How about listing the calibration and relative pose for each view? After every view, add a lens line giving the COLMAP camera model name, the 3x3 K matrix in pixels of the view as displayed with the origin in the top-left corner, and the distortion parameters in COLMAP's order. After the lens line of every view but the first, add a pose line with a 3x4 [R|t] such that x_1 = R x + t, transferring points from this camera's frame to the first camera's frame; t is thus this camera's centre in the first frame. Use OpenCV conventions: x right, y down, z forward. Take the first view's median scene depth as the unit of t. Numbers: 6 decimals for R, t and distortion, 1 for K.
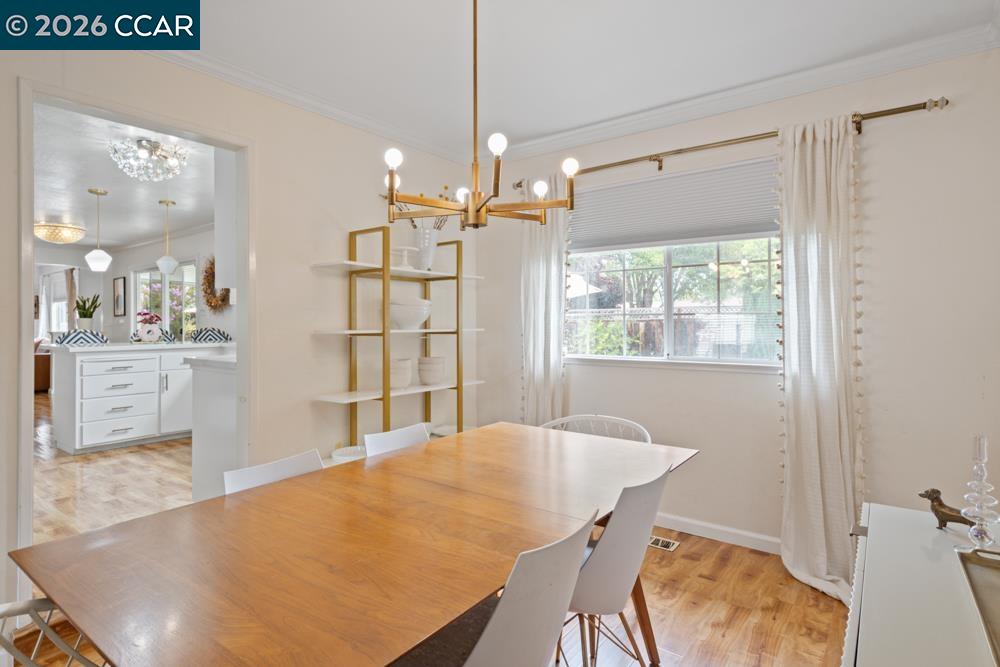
lens RADIAL K [[519.1, 0, 500.1], [0, 519.1, 322.3], [0, 0, 1]] dist [0.002663, 0.000873]
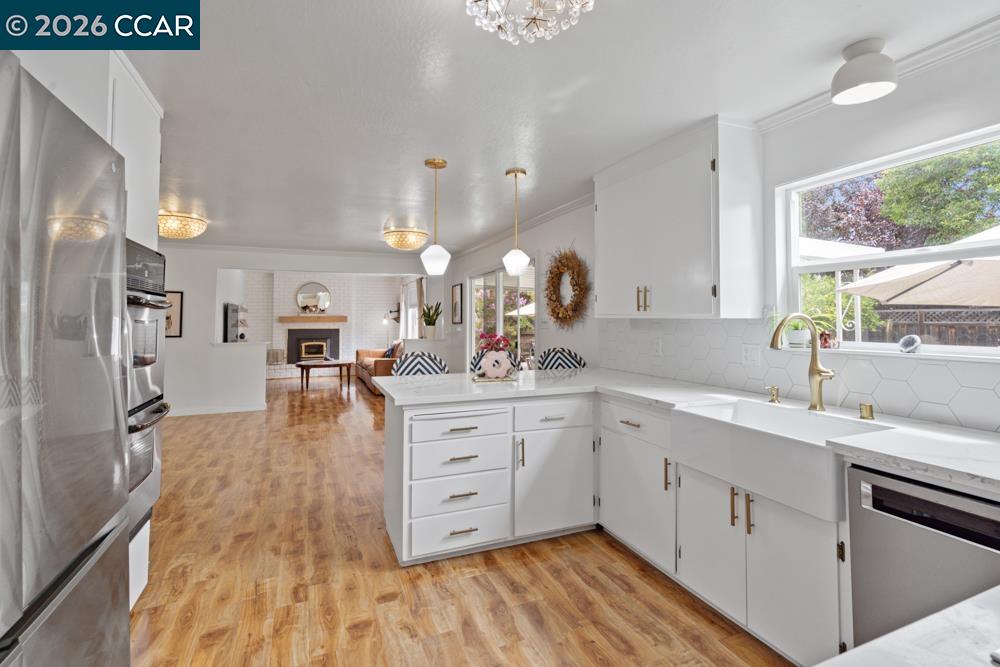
lens RADIAL K [[461.9, 0, 499.2], [0, 461.9, 318.9], [0, 0, 1]] dist [-0.000709, -0.000072]
pose [[0.859161, 0.004403, -0.511686, -0.292931], [-0.004297, 0.999990, 0.001390, -0.030382], [0.511687, 0.001004, 0.859172, 0.392822]]
